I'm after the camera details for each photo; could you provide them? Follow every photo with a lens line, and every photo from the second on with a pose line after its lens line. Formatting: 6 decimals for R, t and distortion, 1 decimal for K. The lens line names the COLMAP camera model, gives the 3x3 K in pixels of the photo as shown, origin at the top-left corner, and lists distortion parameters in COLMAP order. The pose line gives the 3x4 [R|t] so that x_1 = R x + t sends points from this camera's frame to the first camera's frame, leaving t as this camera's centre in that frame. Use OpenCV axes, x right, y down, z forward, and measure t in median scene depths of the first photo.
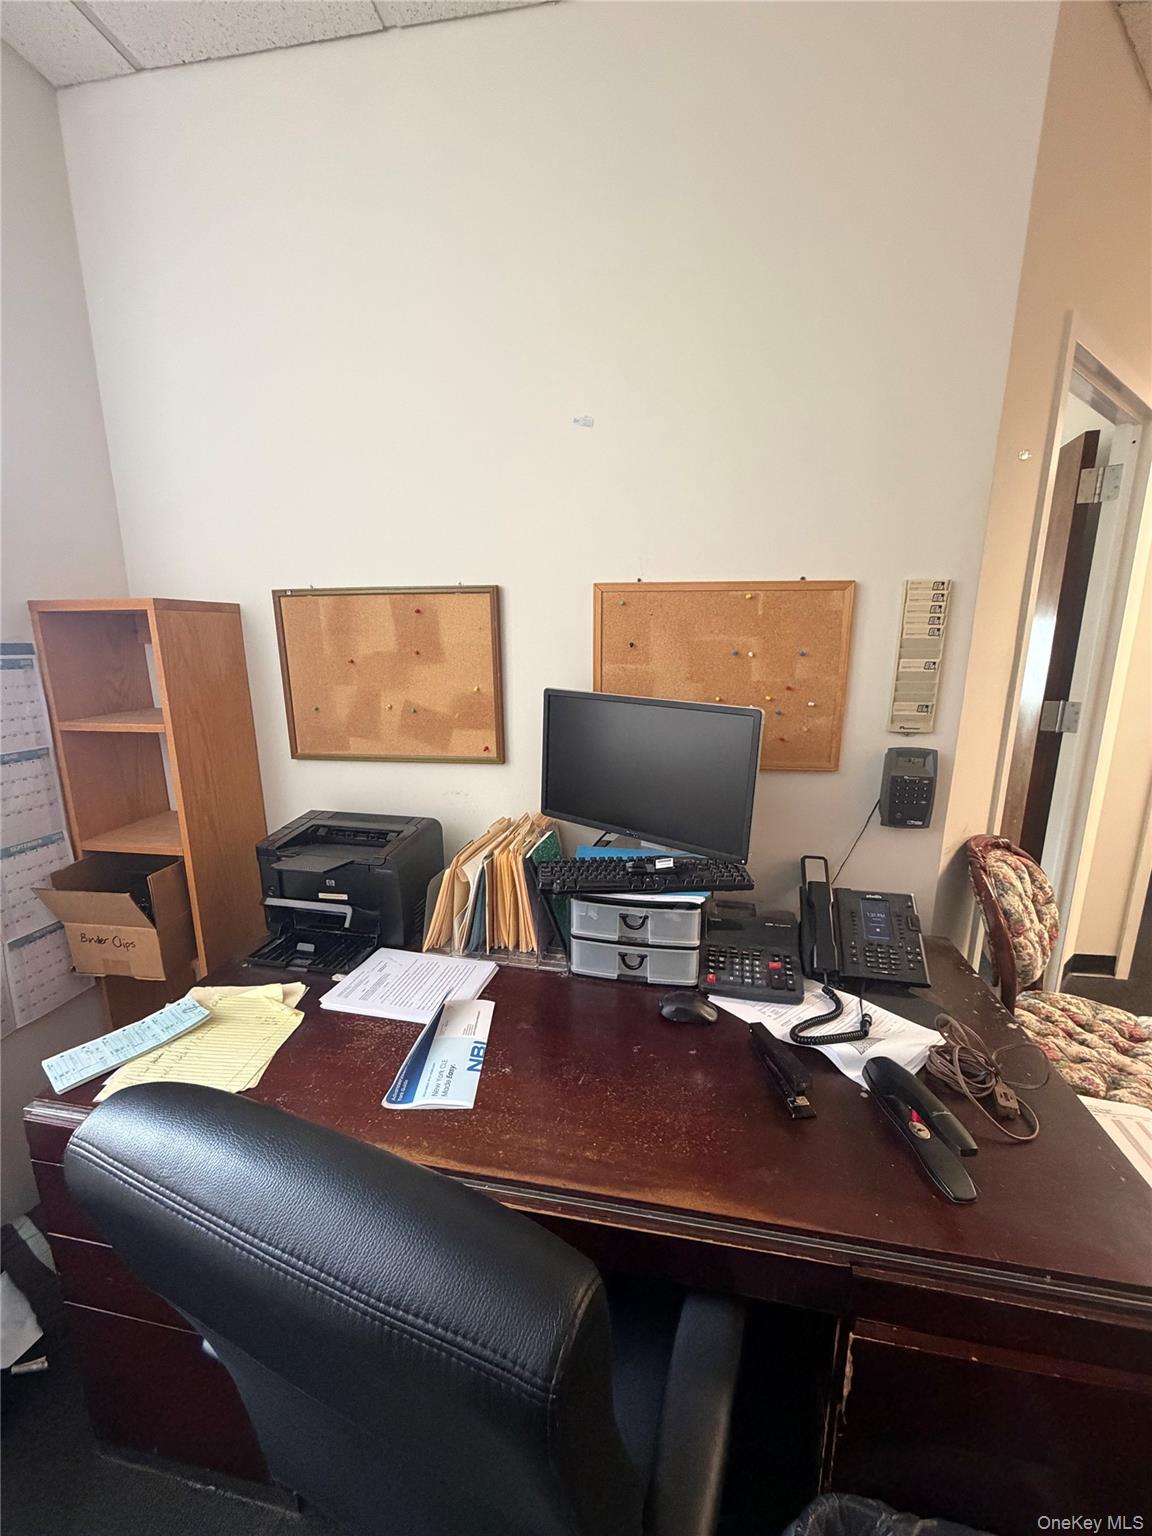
lens RADIAL K [[614.4, 0, 576.8], [0, 614.4, 762.4], [0, 0, 1]] dist [-0.000095, 0.000306]
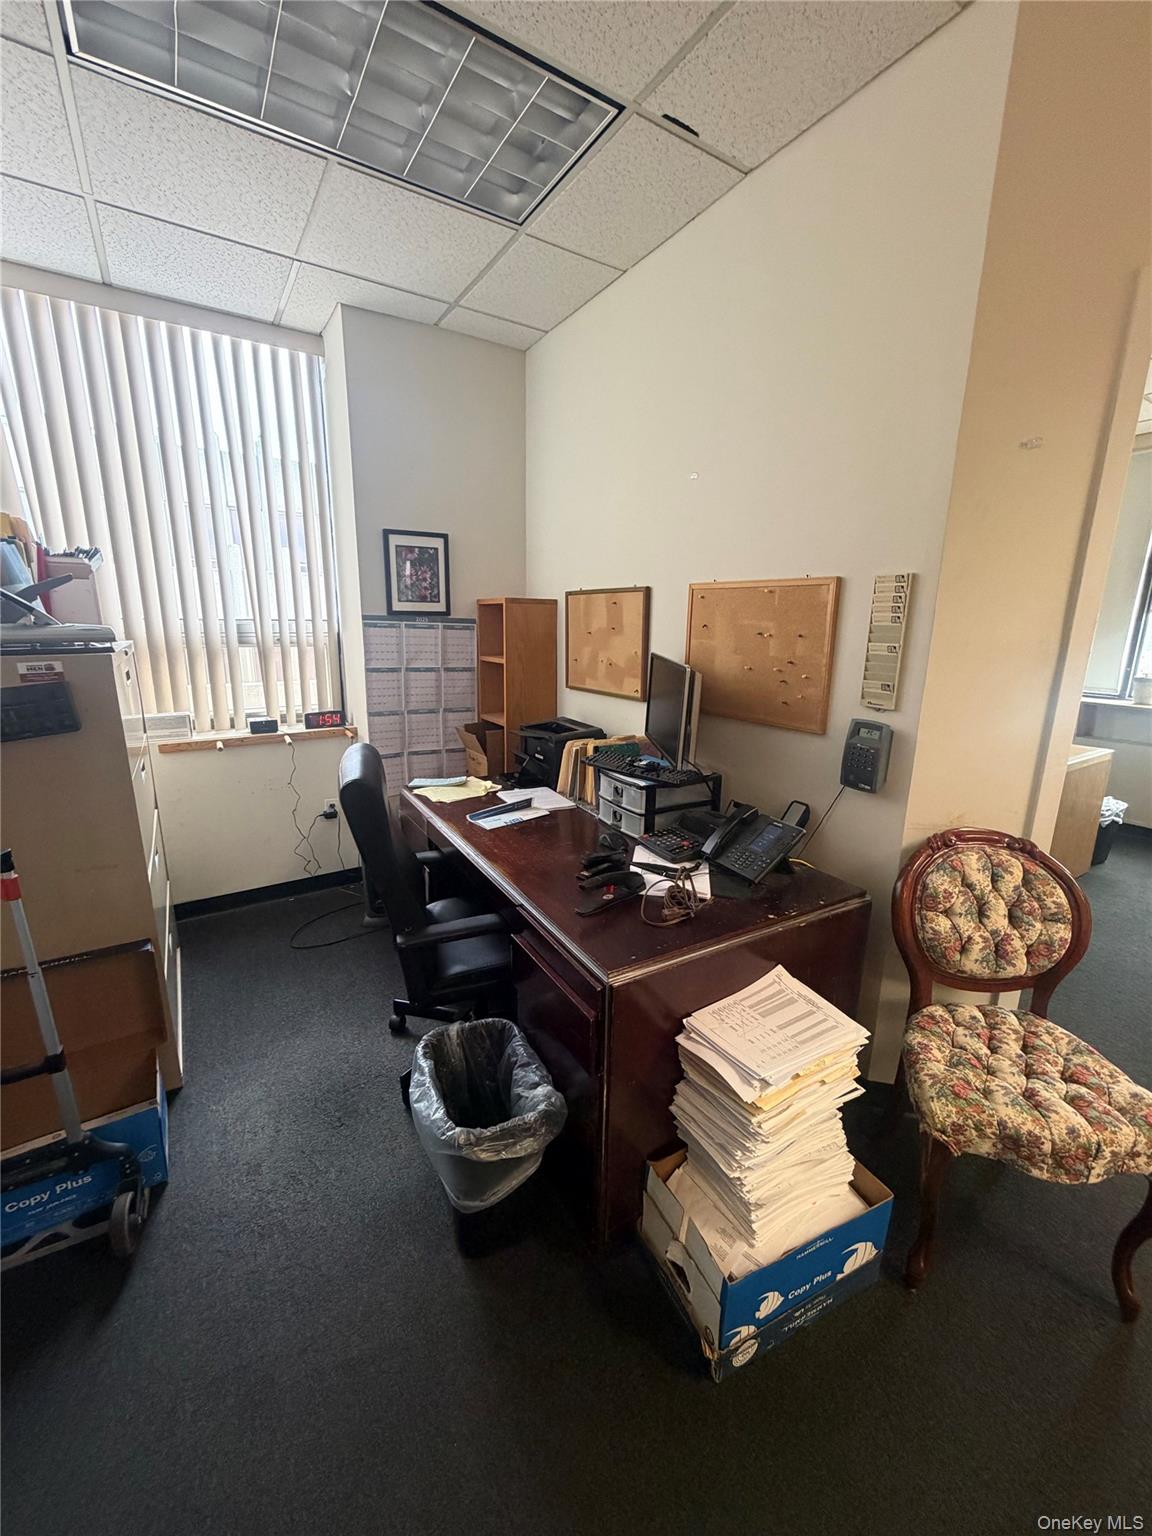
lens RADIAL K [[614.4, 0, 573.7], [0, 614.4, 762.4], [0, 0, 1]] dist [-0.000095, 0.000306]
pose [[0.651593, 0.186513, -0.735282, 1.037688], [-0.175569, 0.980063, 0.093018, 0.042864], [0.737972, 0.068483, 0.671348, -0.174116]]
